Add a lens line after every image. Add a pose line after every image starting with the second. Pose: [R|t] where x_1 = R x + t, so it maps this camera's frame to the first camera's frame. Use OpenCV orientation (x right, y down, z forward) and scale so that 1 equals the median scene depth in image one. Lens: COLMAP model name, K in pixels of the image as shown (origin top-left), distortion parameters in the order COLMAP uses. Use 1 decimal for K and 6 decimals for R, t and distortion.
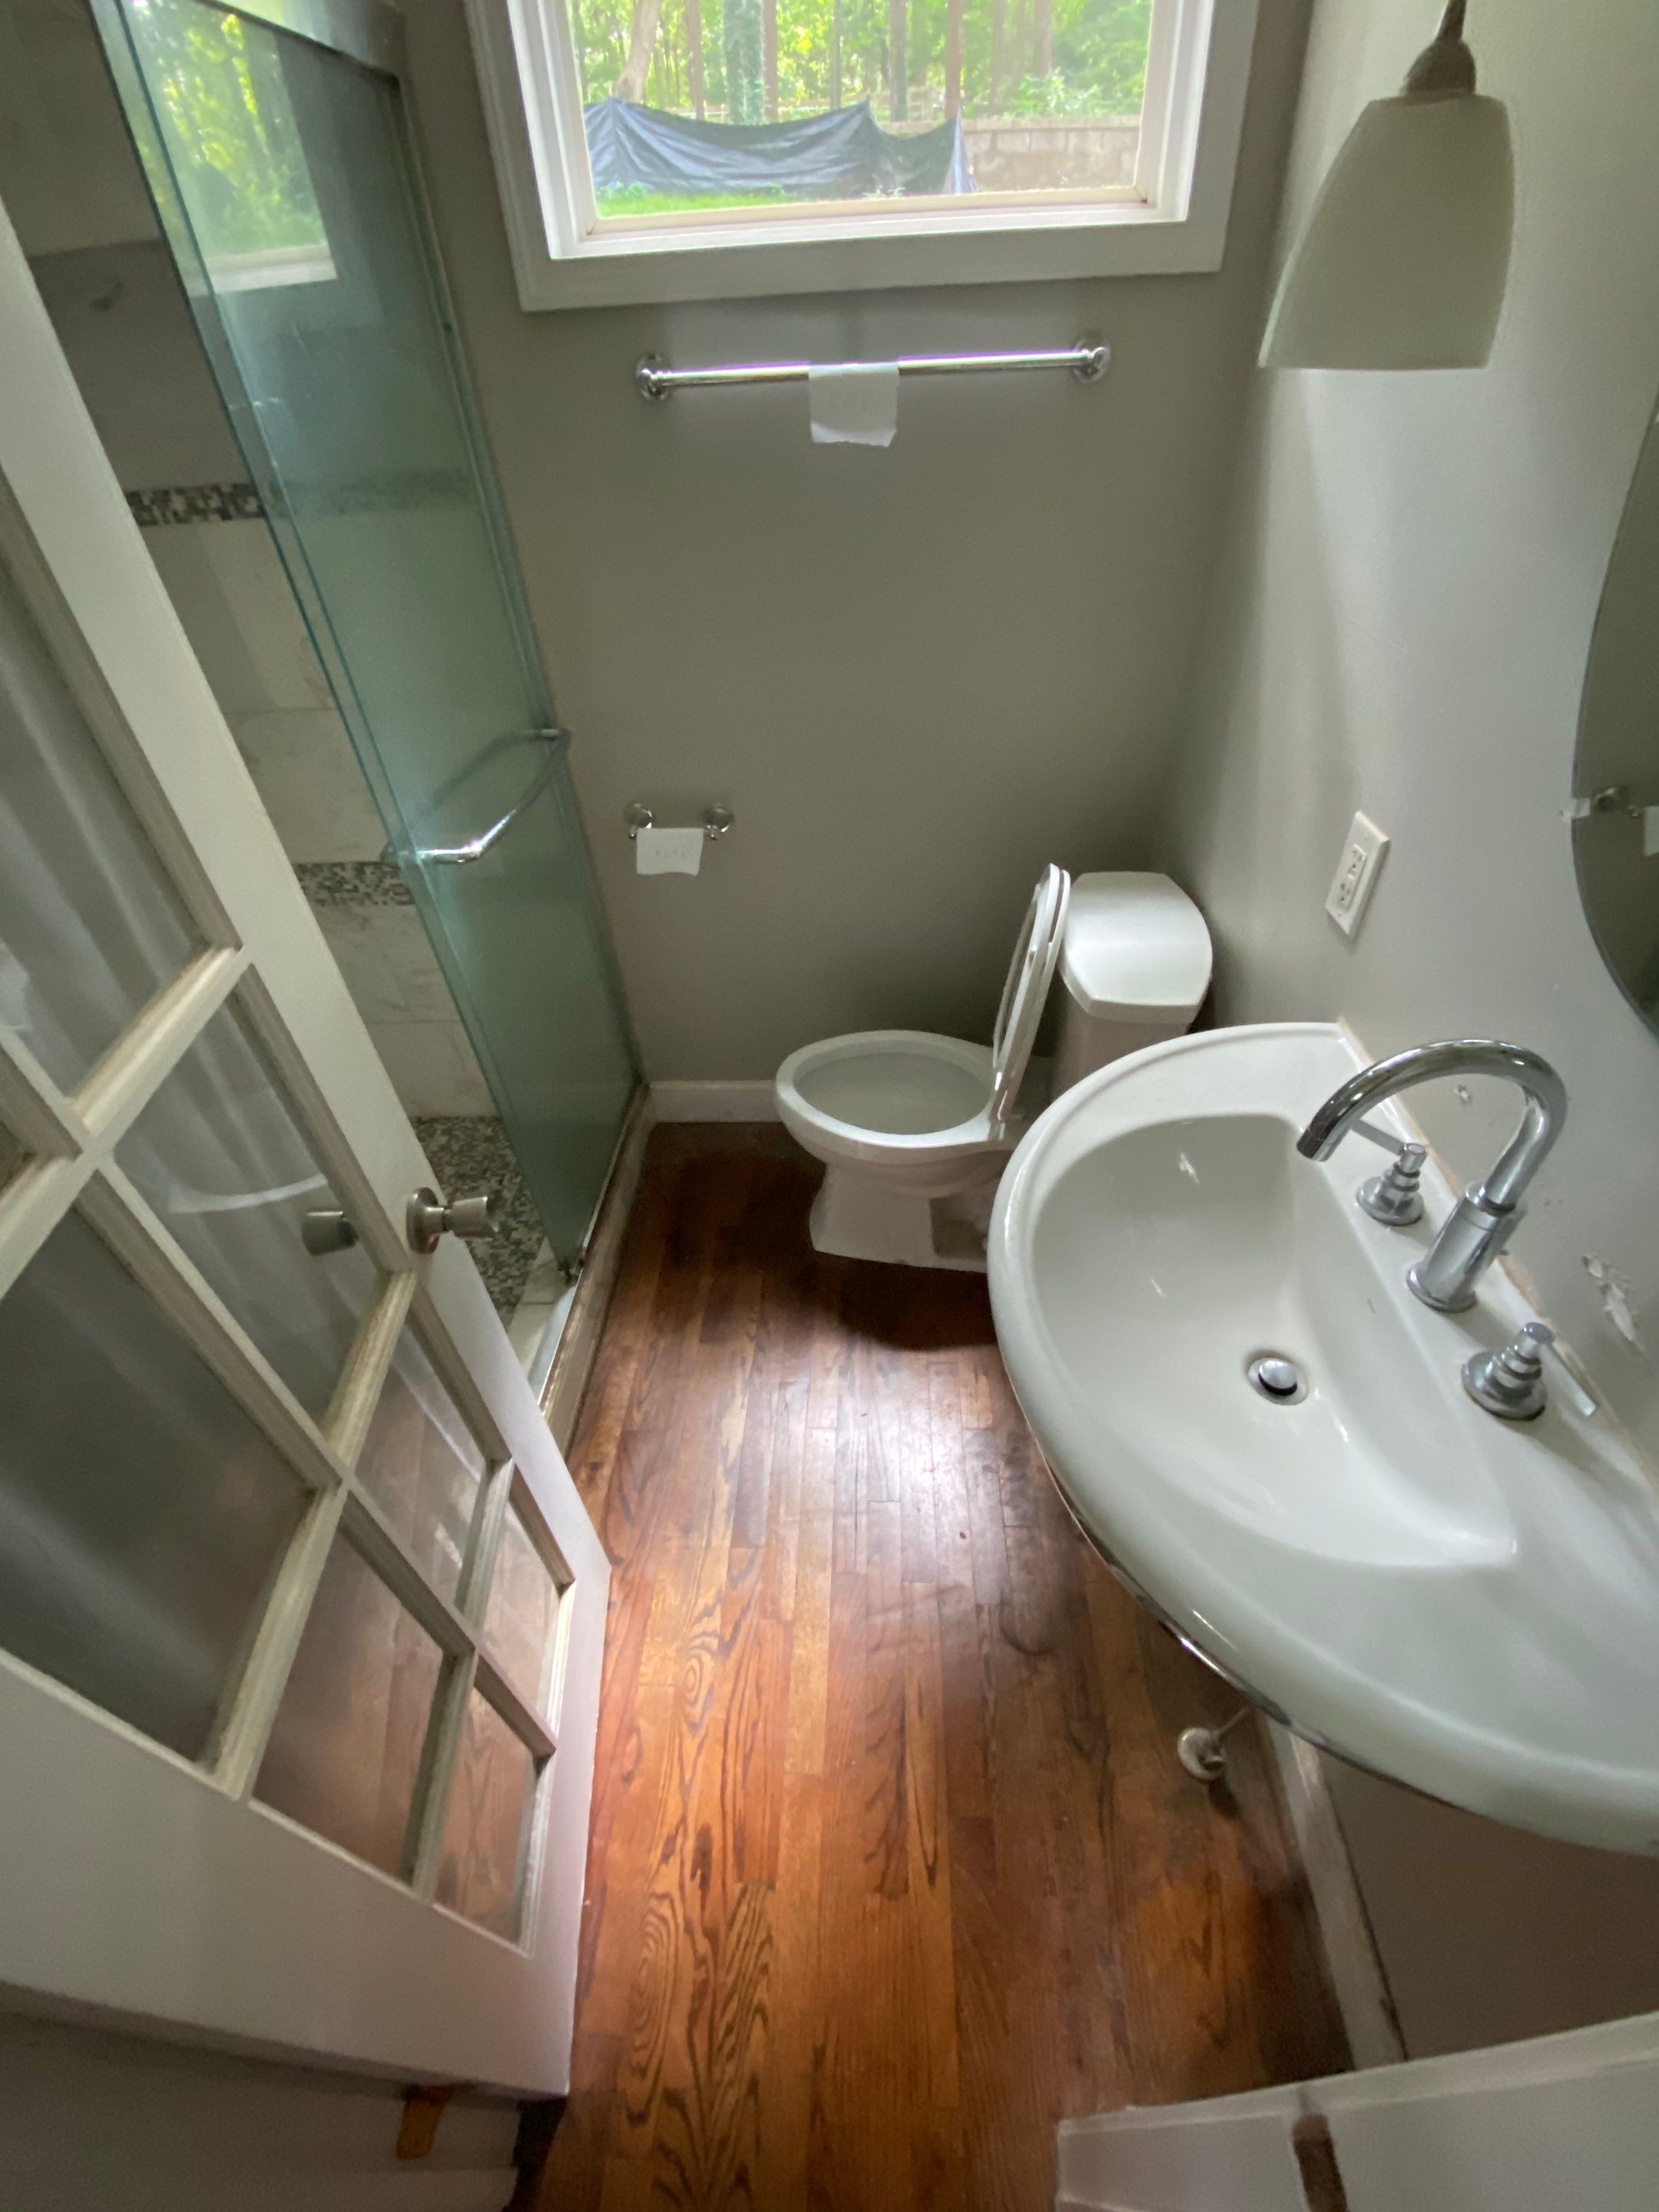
lens RADIAL K [[891.7, 0, 831.5], [0, 891.7, 1094.9], [0, 0, 1]] dist [0.023602, -0.022039]
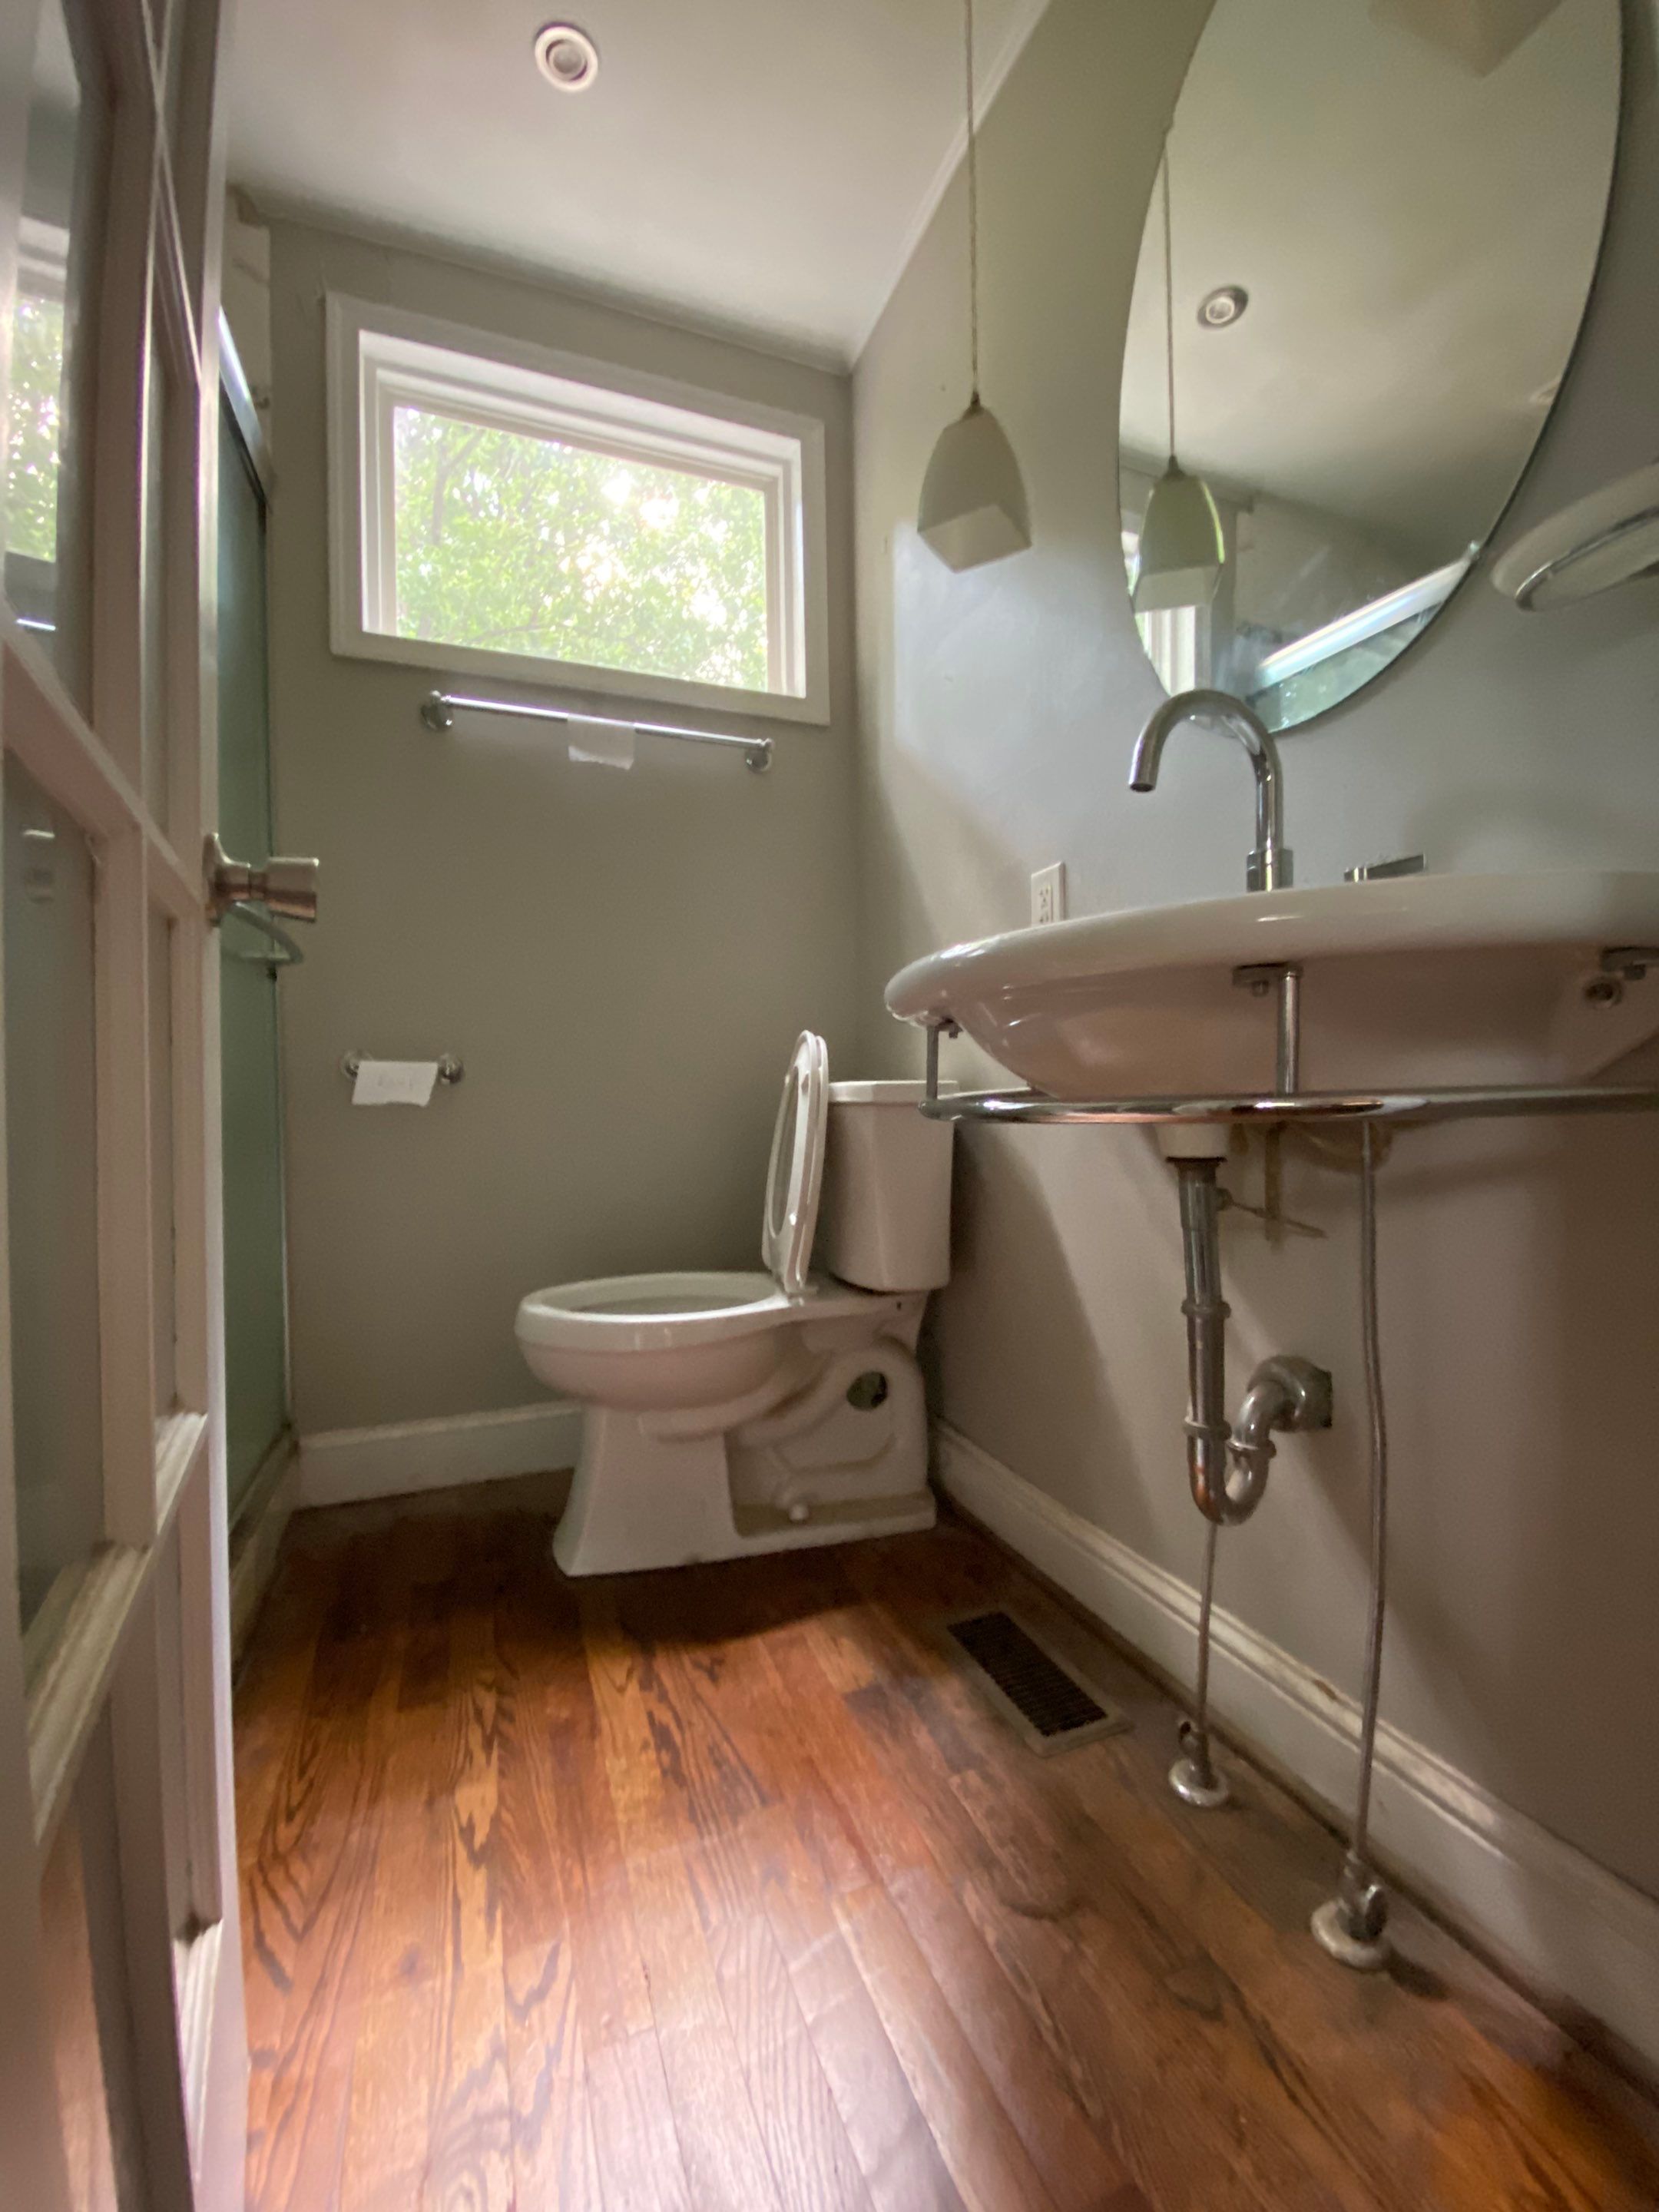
lens RADIAL K [[891.7, 0, 831.5], [0, 891.7, 1094.9], [0, 0, 1]] dist [0.023602, -0.022039]
pose [[0.916471, 0.029468, 0.399015, -0.176312], [0.235785, 0.765932, -0.598125, 0.519673], [-0.323244, 0.642246, 0.695006, 0.273199]]
